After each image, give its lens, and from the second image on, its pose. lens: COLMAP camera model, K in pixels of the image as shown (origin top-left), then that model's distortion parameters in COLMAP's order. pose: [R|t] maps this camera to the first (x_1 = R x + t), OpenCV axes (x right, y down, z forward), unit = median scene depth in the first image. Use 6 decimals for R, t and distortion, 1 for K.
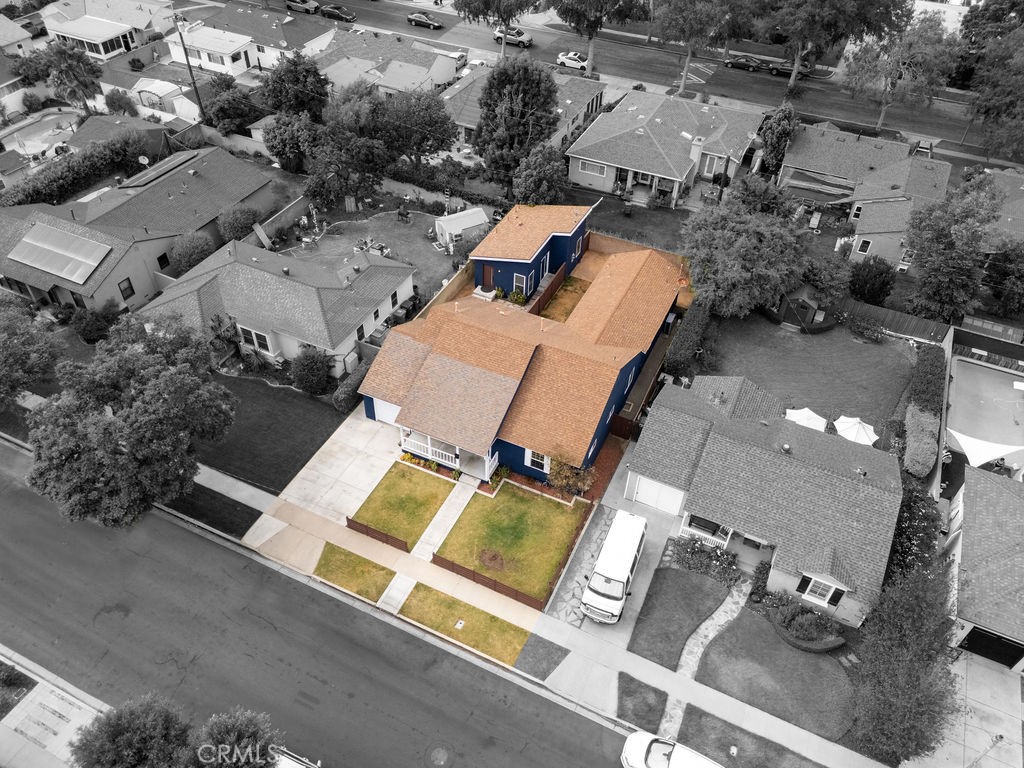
lens RADIAL K [[754.2, 0, 512.0], [0, 754.2, 384.0], [0, 0, 1]] dist [0.076746, -0.063387]
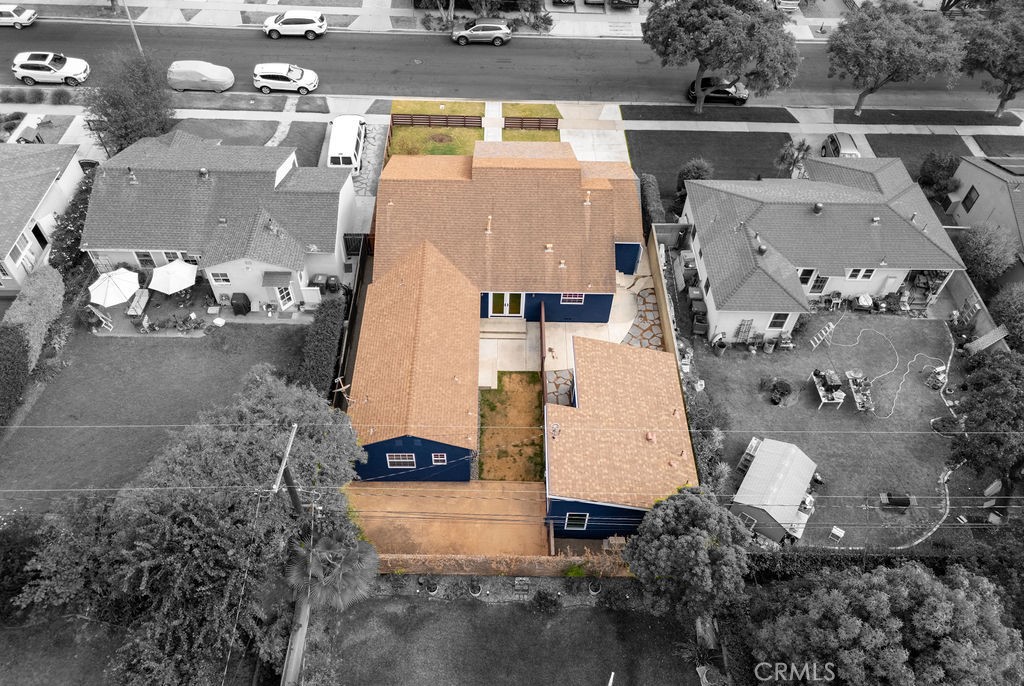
lens RADIAL K [[756.1, 0, 510.7], [0, 756.1, 294.7], [0, 0, 1]] dist [0.044871, -0.002606]
pose [[-0.900727, 0.288880, -0.324407, 0.341894], [-0.329790, 0.031290, 0.943536, -0.955393], [0.282719, 0.956854, 0.067086, 1.123446]]
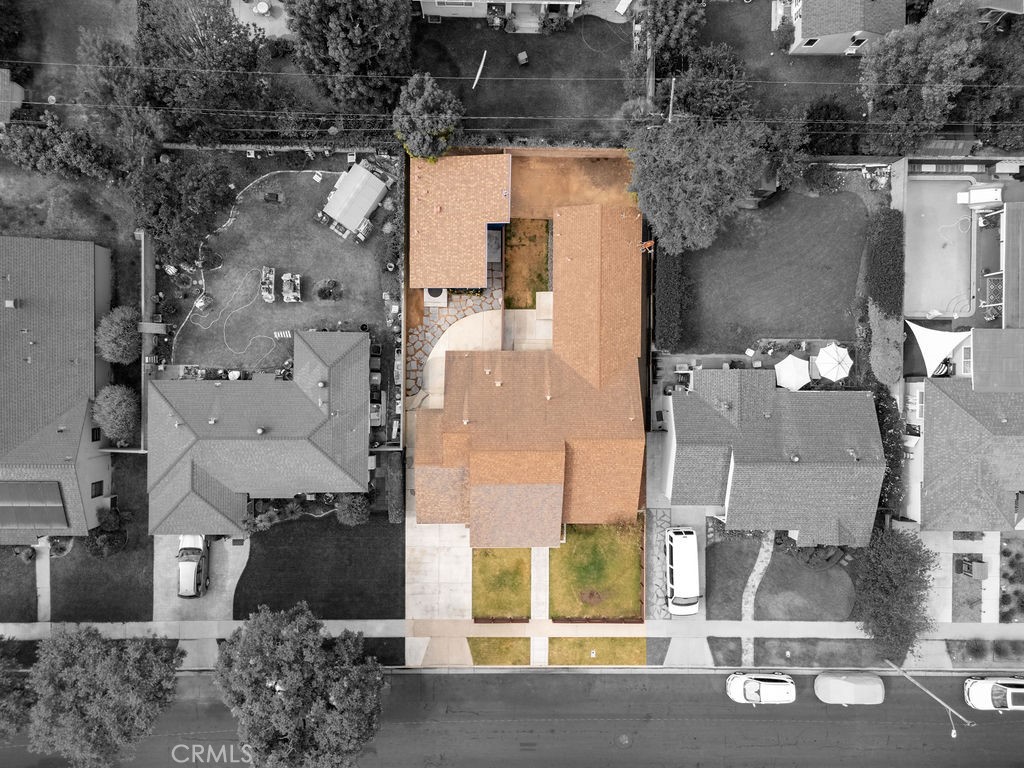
lens RADIAL K [[754.2, 0, 512.0], [0, 754.2, 384.0], [0, 0, 1]] dist [0.076746, -0.063387]
pose [[0.907299, -0.420485, -0.000661, 0.005187], [0.280599, 0.604287, 0.745722, -0.936370], [-0.313166, -0.676778, 0.666257, 0.391526]]
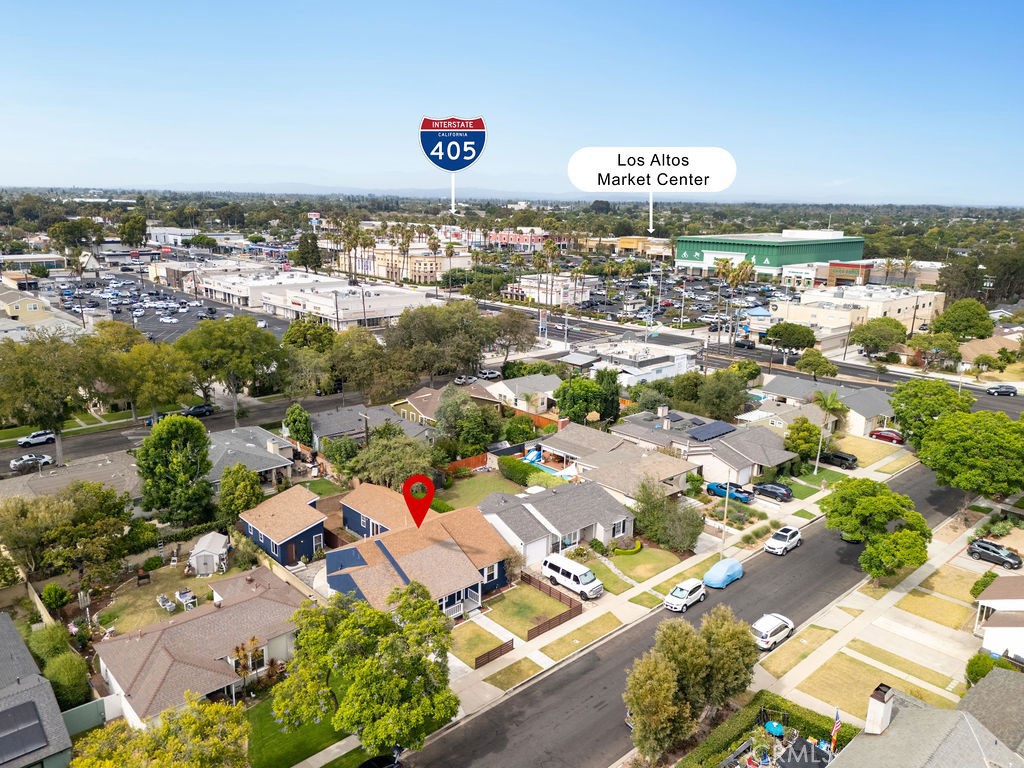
lens RADIAL K [[754.2, 0, 512.0], [0, 754.2, 384.0], [0, 0, 1]] dist [0.076746, -0.063387]
pose [[0.371771, -0.240347, 0.896671, -1.231607], [0.627346, 0.777014, -0.051832, -0.089047], [-0.684269, 0.581793, 0.439652, 0.071936]]
